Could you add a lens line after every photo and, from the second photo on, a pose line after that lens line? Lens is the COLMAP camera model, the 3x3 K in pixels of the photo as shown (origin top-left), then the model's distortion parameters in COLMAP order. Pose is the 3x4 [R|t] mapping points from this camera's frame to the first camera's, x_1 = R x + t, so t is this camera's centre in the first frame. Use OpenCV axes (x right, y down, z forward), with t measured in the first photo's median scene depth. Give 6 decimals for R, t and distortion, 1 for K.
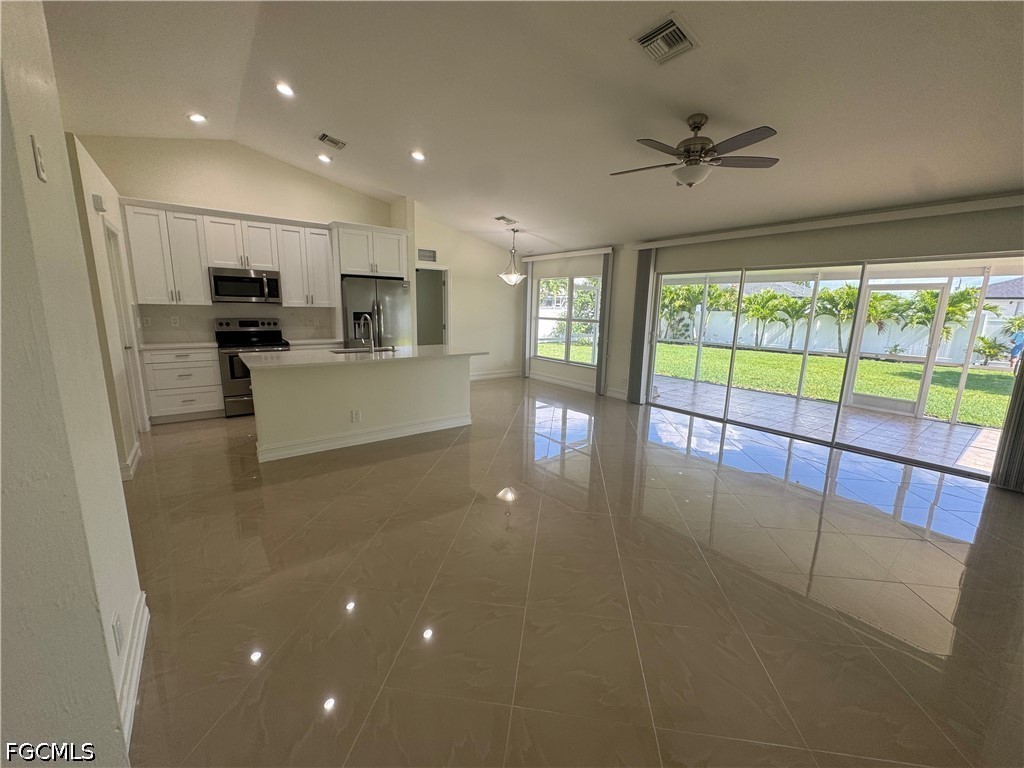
lens RADIAL K [[407.3, 0, 512.4], [0, 407.3, 382.6], [0, 0, 1]] dist [-0.006084, 0.002397]
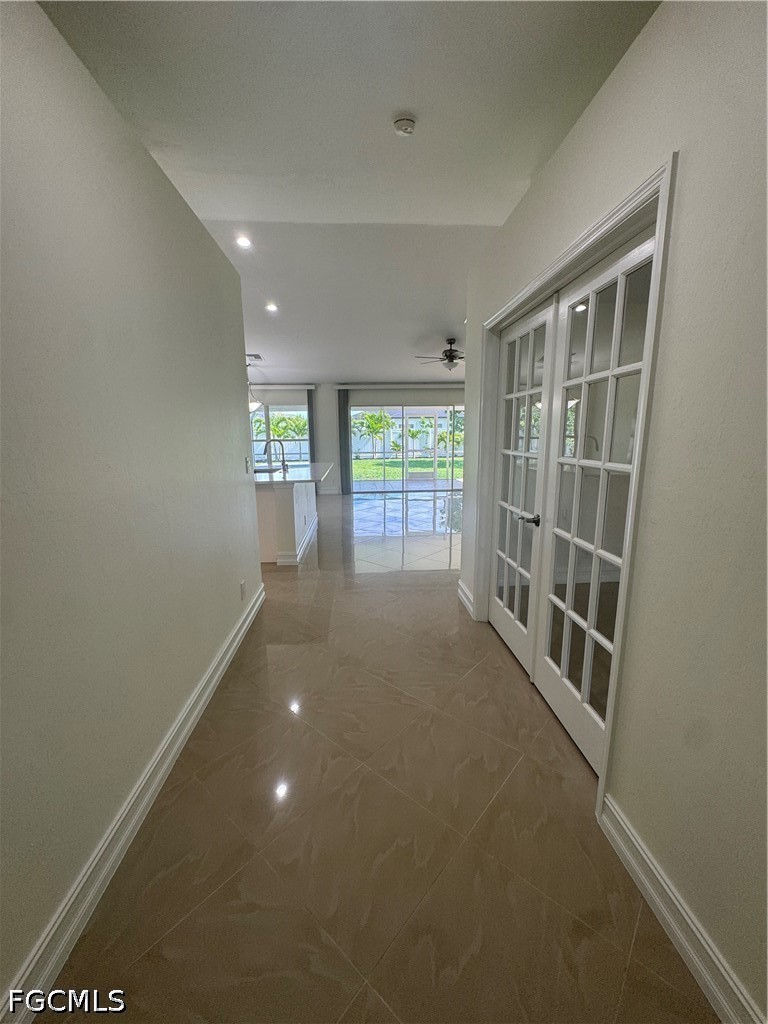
lens RADIAL K [[407.3, 0, 382.3], [0, 407.3, 509.6], [0, 0, 1]] dist [-0.006084, 0.002397]
pose [[0.561898, -0.186607, 0.805884, -0.809626], [0.177726, 0.978706, 0.102706, -0.021931], [-0.807889, 0.085516, 0.583098, 0.048170]]
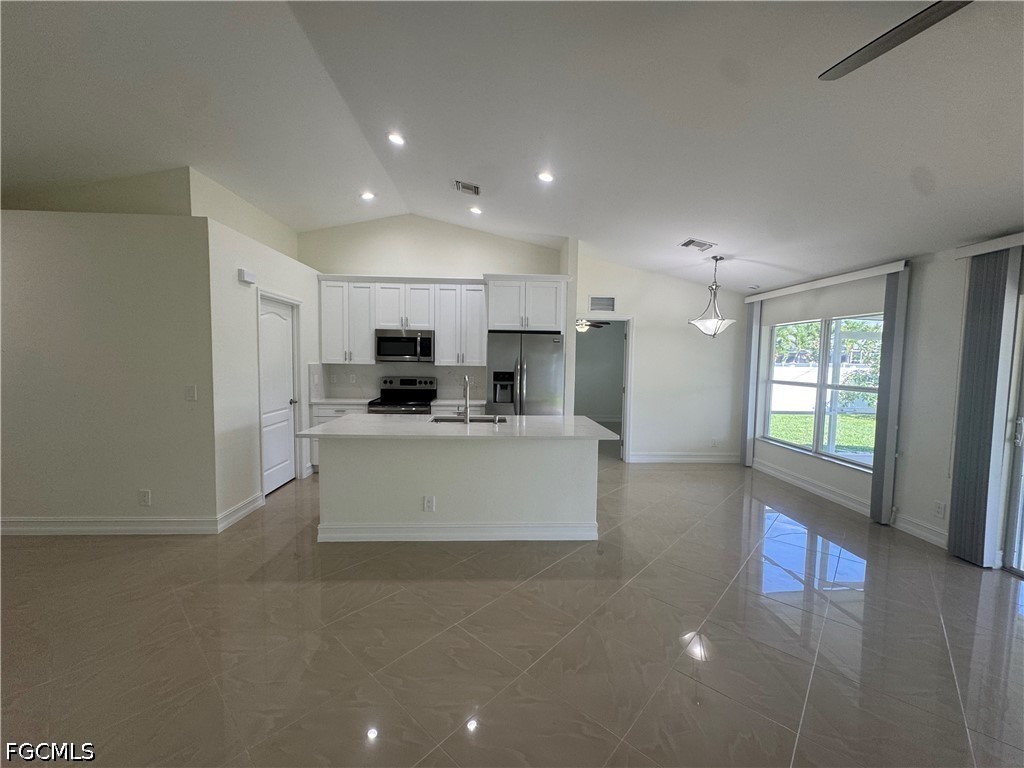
lens RADIAL K [[407.3, 0, 512.2], [0, 407.3, 384.3], [0, 0, 1]] dist [-0.006084, 0.002397]
pose [[0.822829, 0.026294, -0.567681, 0.120994], [-0.102041, 0.989530, -0.102069, -0.052694], [0.559053, 0.141912, 0.816897, 0.266971]]
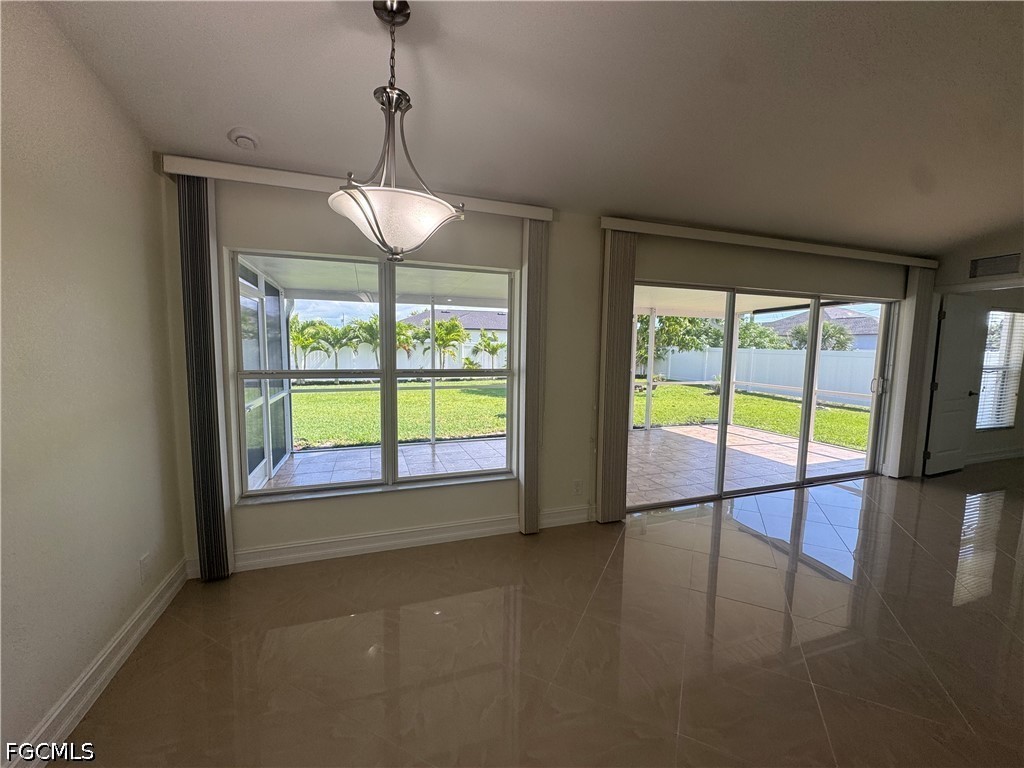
lens RADIAL K [[407.3, 0, 515.7], [0, 407.3, 382.9], [0, 0, 1]] dist [-0.006084, 0.002397]
pose [[0.311643, -0.107536, 0.944095, -0.213726], [0.166677, 0.984357, 0.057102, -0.174384], [-0.935466, 0.139563, 0.324692, 0.913501]]
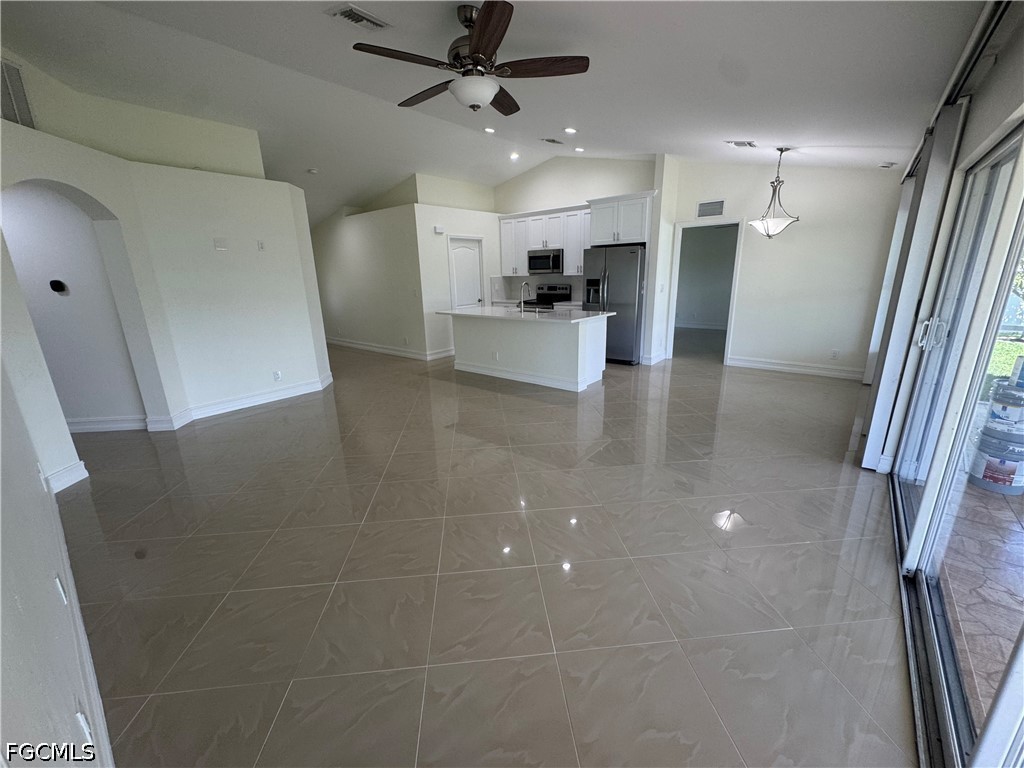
lens RADIAL K [[407.3, 0, 511.3], [0, 407.3, 384.8], [0, 0, 1]] dist [-0.006084, 0.002397]
pose [[0.223115, 0.235562, -0.945902, 0.631836], [-0.147605, 0.967338, 0.206083, -0.077085], [0.963552, 0.093639, 0.250598, 0.455547]]
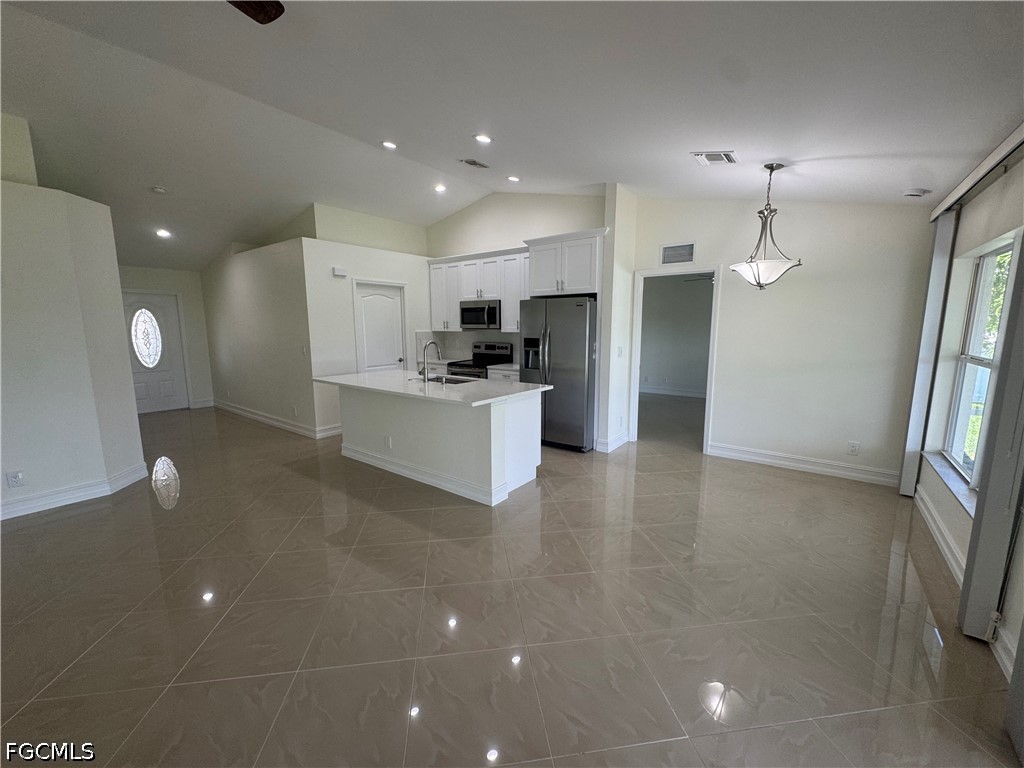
lens RADIAL K [[407.3, 0, 511.1], [0, 407.3, 385.1], [0, 0, 1]] dist [-0.006084, 0.002397]
pose [[0.266988, 0.119942, -0.956207, 0.406354], [-0.168146, 0.982802, 0.076329, -0.116620], [0.948918, 0.140403, 0.282564, 0.632566]]
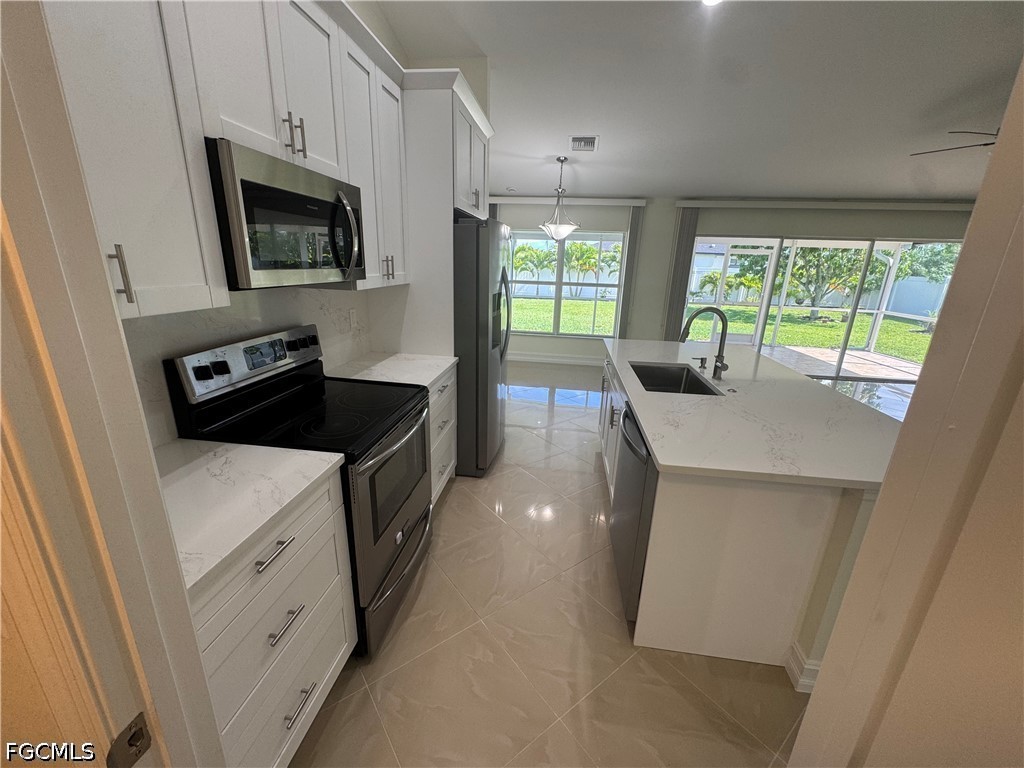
lens RADIAL K [[407.3, 0, 509.3], [0, 407.3, 375.3], [0, 0, 1]] dist [-0.006084, 0.002397]
pose [[0.719170, -0.188912, 0.668661, -0.614885], [0.114051, 0.981373, 0.154593, -0.131510], [-0.685410, -0.034917, 0.727319, 0.551941]]
